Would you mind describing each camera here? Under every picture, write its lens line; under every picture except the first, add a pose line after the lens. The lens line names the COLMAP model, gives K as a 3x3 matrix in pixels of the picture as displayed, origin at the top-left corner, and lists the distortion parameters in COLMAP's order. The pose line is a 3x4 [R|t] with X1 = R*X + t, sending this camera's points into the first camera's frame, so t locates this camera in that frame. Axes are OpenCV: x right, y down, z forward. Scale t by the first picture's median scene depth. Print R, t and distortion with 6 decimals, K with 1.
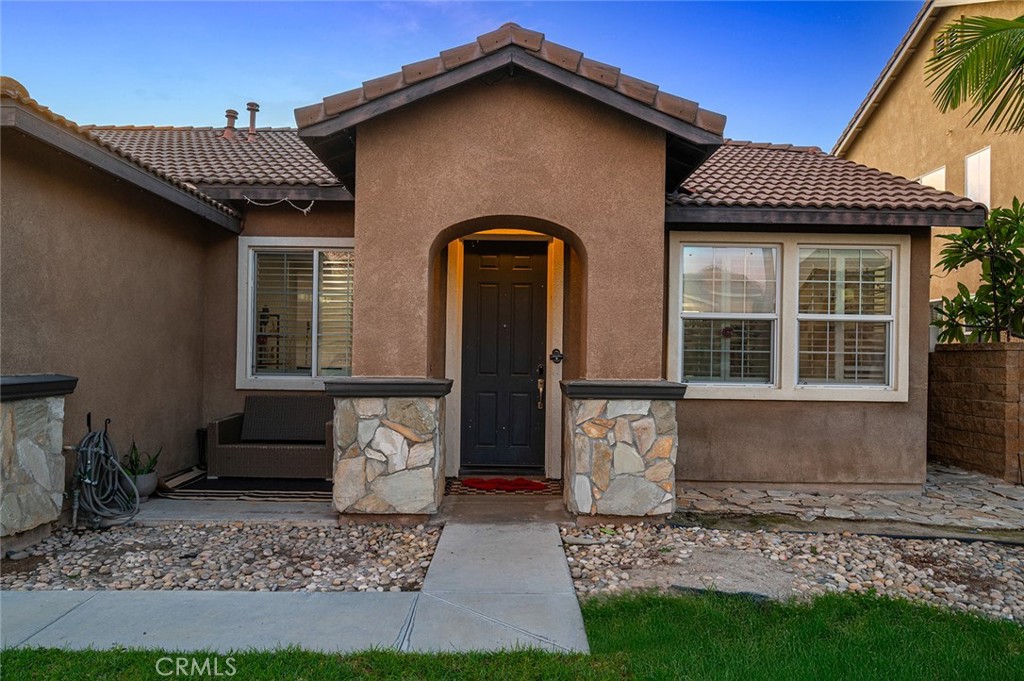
lens RADIAL K [[678.5, 0, 486.5], [0, 678.5, 323.2], [0, 0, 1]] dist [0.009746, 0.002918]
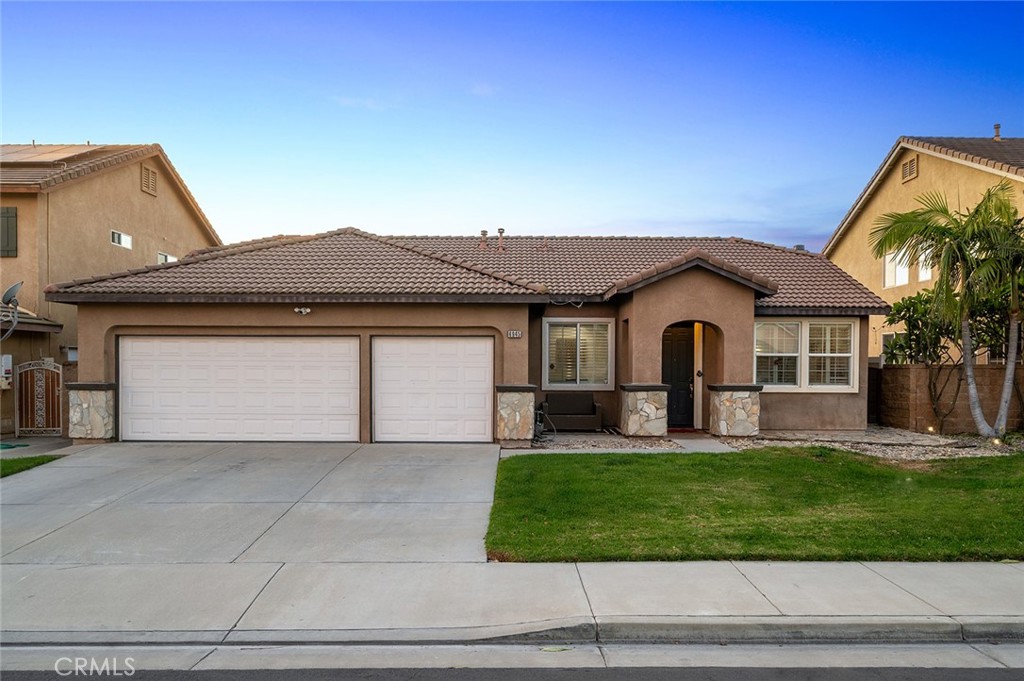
lens RADIAL K [[678.5, 0, 514.9], [0, 678.5, 342.6], [0, 0, 1]] dist [0.009746, 0.002918]
pose [[0.999958, -0.009076, -0.001613, -0.493395], [0.009102, 0.999817, 0.016810, -0.095367], [0.001460, -0.016824, 0.999857, -1.212119]]
